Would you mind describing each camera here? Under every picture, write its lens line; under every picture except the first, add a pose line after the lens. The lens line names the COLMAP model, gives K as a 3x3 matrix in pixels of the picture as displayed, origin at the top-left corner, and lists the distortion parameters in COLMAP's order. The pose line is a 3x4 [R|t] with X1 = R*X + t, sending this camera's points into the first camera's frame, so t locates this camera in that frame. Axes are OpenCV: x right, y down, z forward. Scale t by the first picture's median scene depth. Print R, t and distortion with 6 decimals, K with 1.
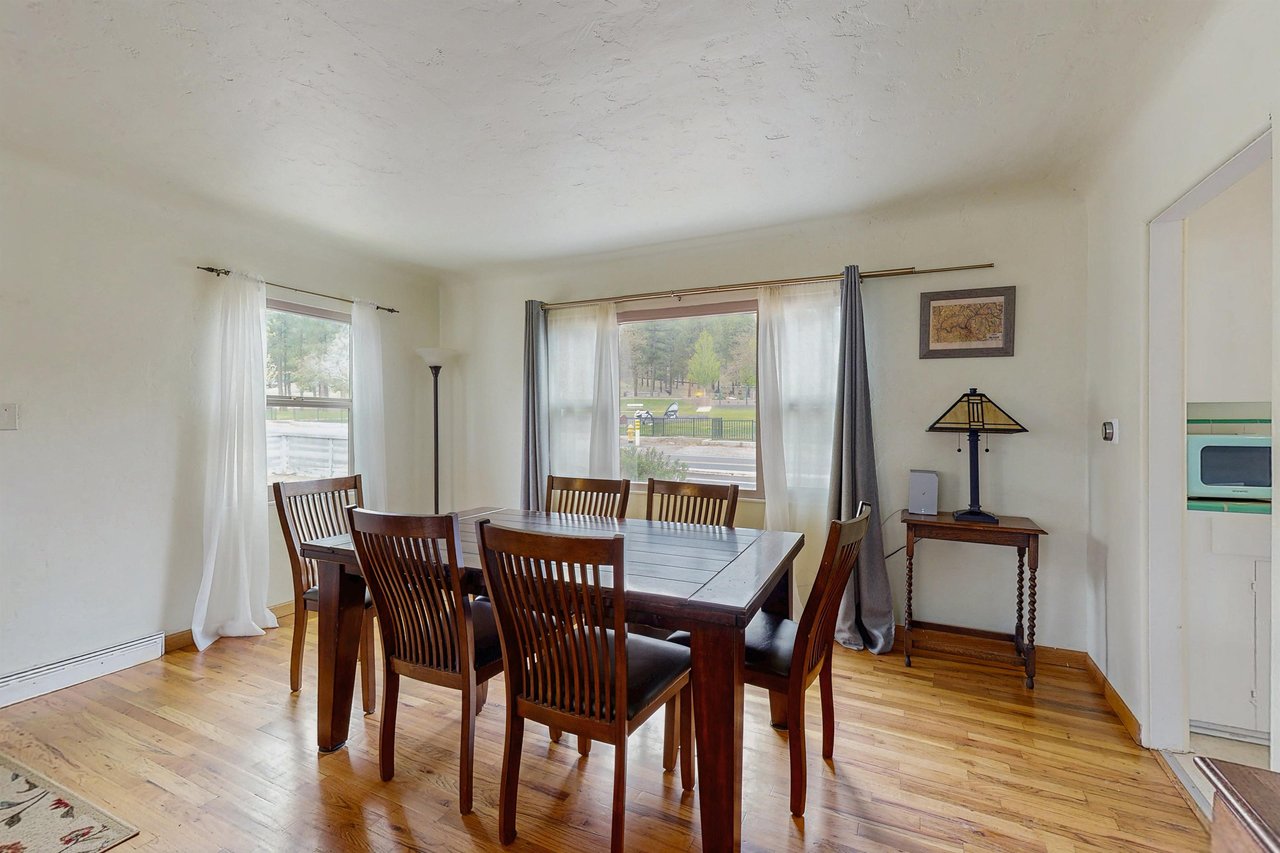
lens RADIAL K [[543.2, 0, 640.0], [0, 543.2, 426.5], [0, 0, 1]] dist [-0.000278, 0.000027]
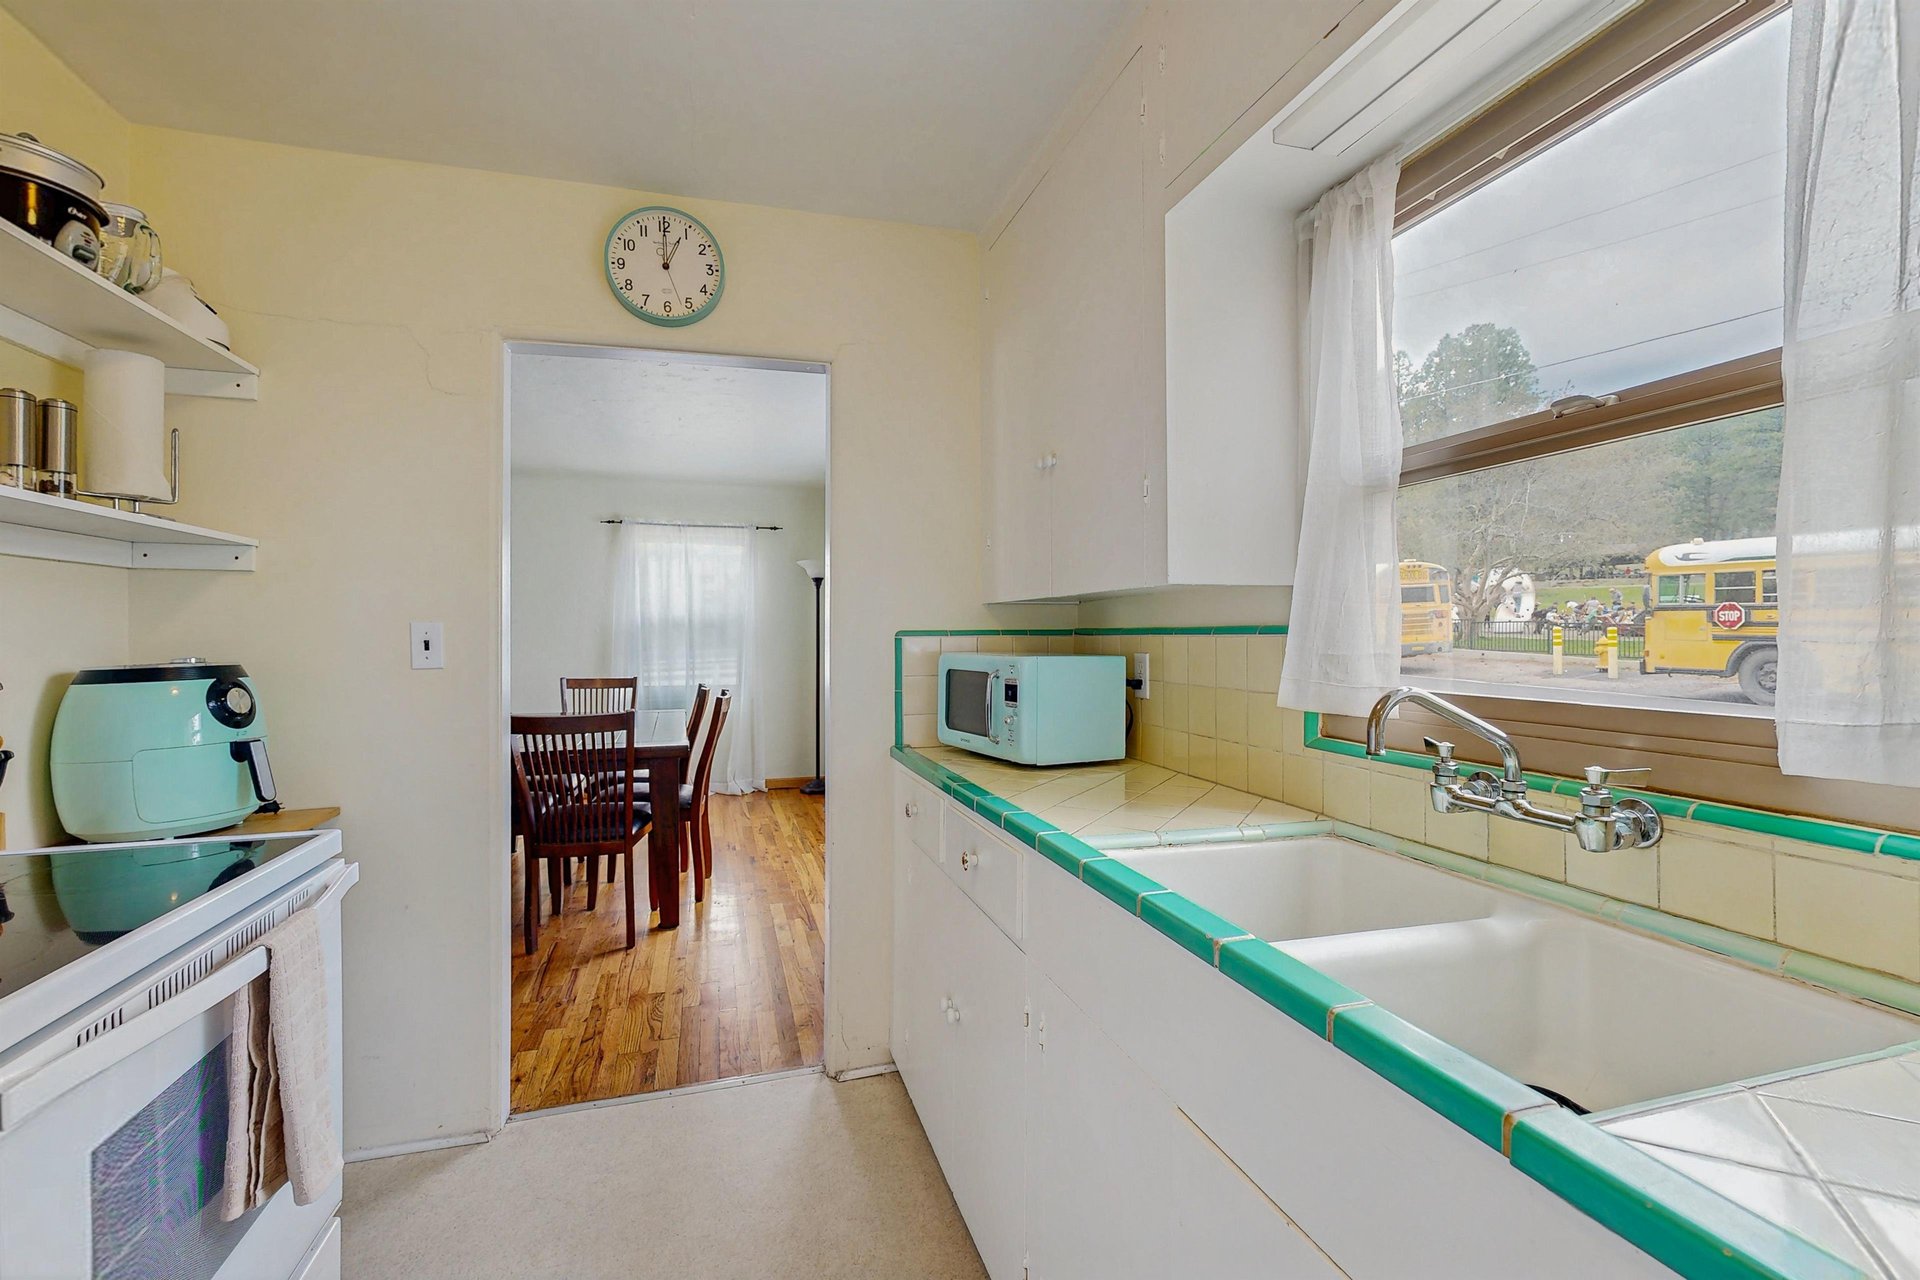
lens RADIAL K [[814.8, 0, 960.0], [0, 814.8, 640.0], [0, 0, 1]] dist [-0.000278, 0.000027]
pose [[0.674735, 0.004374, -0.738047, 0.961426], [-0.002236, 0.999990, 0.003882, -0.002799], [0.738057, -0.000969, 0.674738, 0.193825]]
